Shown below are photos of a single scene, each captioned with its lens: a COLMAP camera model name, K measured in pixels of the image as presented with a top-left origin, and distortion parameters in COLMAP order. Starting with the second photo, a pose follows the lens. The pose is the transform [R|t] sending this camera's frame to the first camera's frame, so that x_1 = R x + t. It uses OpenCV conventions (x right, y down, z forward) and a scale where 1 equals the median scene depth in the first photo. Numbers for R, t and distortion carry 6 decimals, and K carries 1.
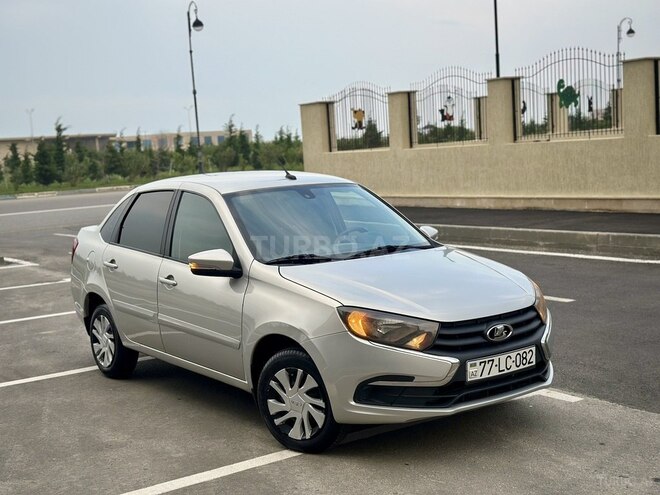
lens RADIAL K [[907.6, 0, 334.9], [0, 907.6, 250.4], [0, 0, 1]] dist [0.171092, -0.238980]
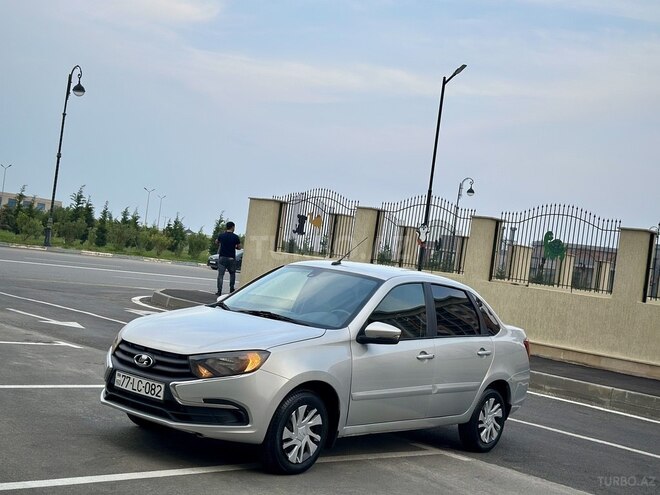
lens RADIAL K [[907.6, 0, 334.9], [0, 907.6, 250.4], [0, 0, 1]] dist [0.171092, -0.238980]
pose [[0.956176, 0.194829, 0.218561, -0.212442], [-0.167593, 0.976280, -0.137076, 0.019410], [-0.240083, 0.094439, 0.966148, 0.051848]]
